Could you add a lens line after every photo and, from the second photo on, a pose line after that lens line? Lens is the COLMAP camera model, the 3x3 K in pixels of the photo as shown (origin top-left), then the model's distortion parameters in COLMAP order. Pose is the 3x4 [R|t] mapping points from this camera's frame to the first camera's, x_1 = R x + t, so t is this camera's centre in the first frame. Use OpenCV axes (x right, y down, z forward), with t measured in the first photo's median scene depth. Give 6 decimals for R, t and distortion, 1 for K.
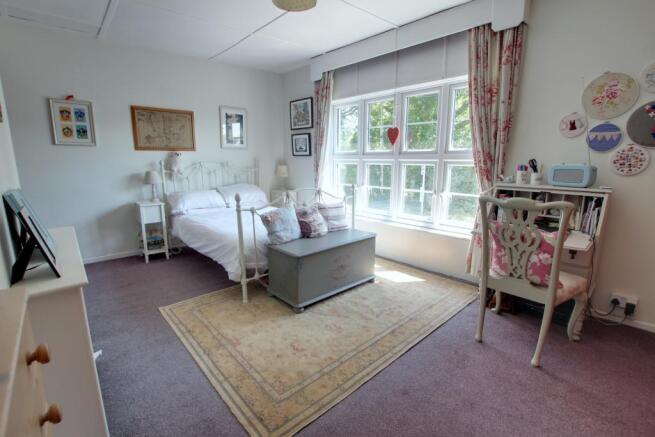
lens RADIAL K [[307.8, 0, 322.9], [0, 307.8, 215.4], [0, 0, 1]] dist [-0.014178, 0.003477]
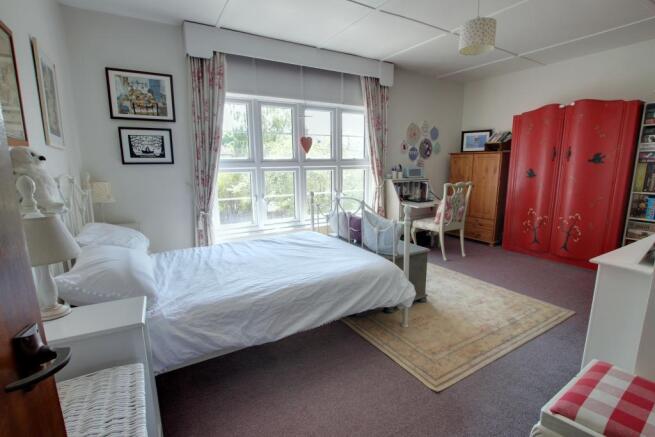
lens RADIAL K [[307.8, 0, 322.3], [0, 307.8, 218.2], [0, 0, 1]] dist [-0.014178, 0.003477]
pose [[0.203830, -0.170797, 0.963993, -0.733201], [0.191862, 0.972539, 0.131743, -0.121873], [-0.960022, 0.158101, 0.231002, 0.647801]]
